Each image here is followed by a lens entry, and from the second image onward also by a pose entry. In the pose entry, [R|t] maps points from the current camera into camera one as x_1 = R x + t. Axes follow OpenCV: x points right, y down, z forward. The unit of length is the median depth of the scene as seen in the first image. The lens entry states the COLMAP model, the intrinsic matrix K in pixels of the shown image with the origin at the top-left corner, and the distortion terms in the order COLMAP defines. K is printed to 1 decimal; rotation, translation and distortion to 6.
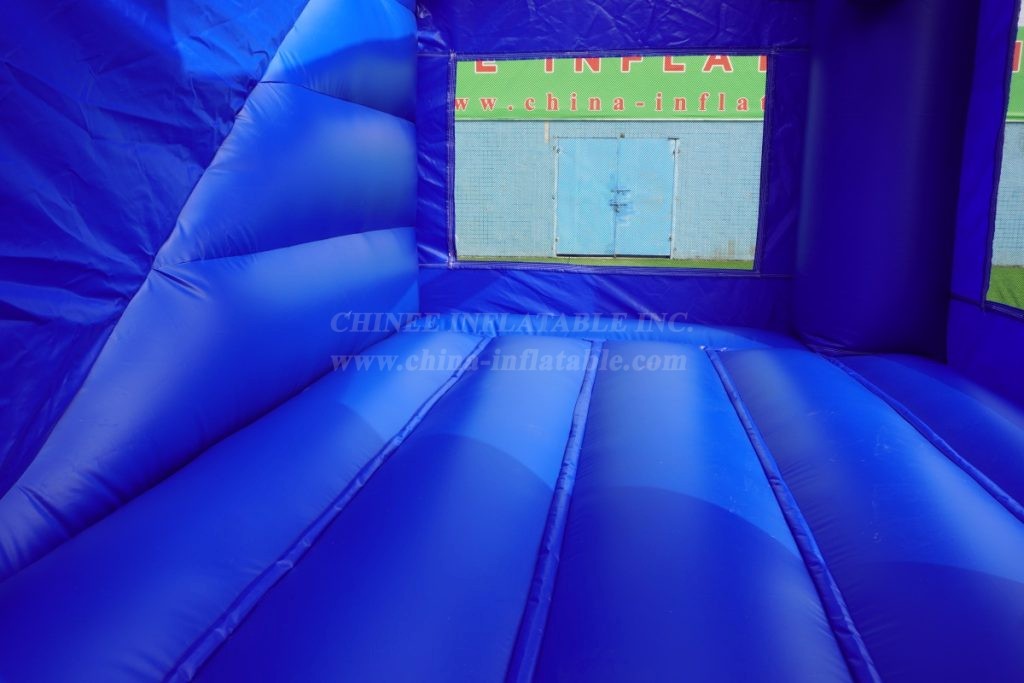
lens RADIAL K [[805.7, 0, 512.0], [0, 805.7, 341.5], [0, 0, 1]] dist [-0.011353, 0.010163]
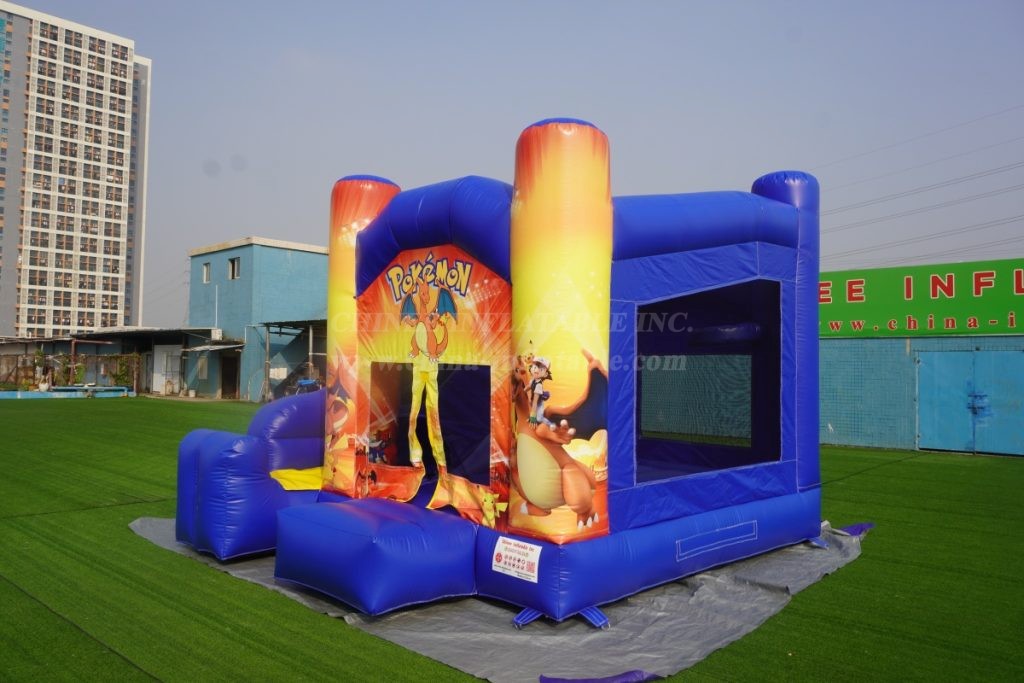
lens RADIAL K [[805.7, 0, 512.0], [0, 805.7, 341.5], [0, 0, 1]] dist [-0.011353, 0.010163]
pose [[0.816956, -0.018128, -0.576416, 0.253311], [-0.113442, 0.974926, -0.191442, 0.031560], [0.565433, 0.221789, 0.794415, -0.298840]]
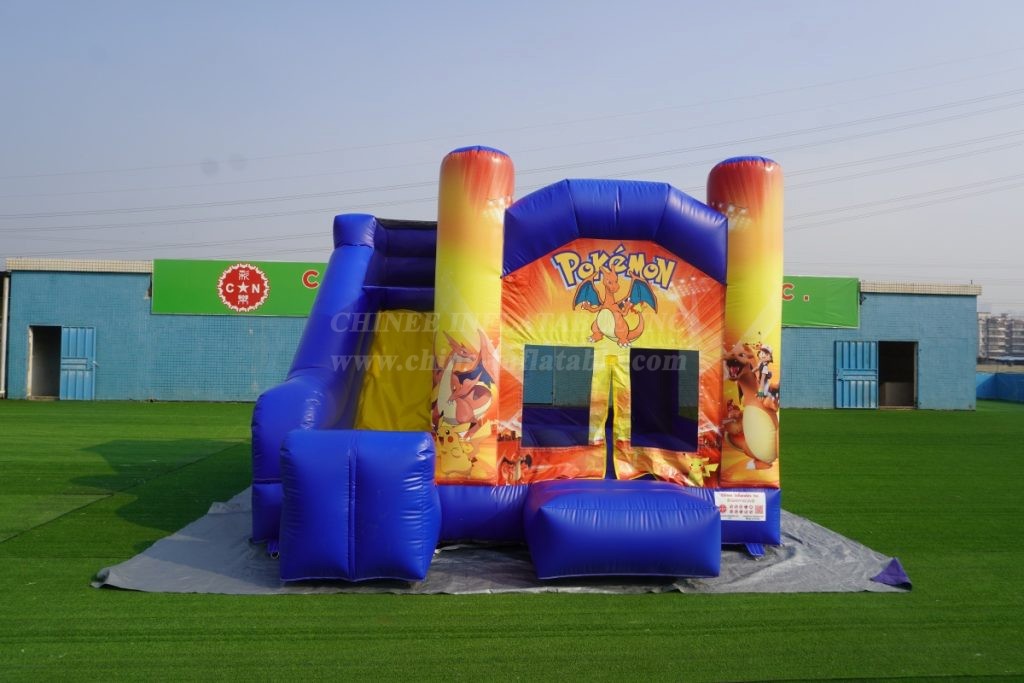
lens RADIAL K [[699.9, 0, 512.0], [0, 699.9, 341.5], [0, 0, 1]] dist [-0.006294, -0.000216]
pose [[0.970034, 0.010503, 0.242743, -0.165013], [0.036577, 0.981367, -0.188627, 0.035749], [-0.240201, 0.191853, 0.951575, -0.347059]]
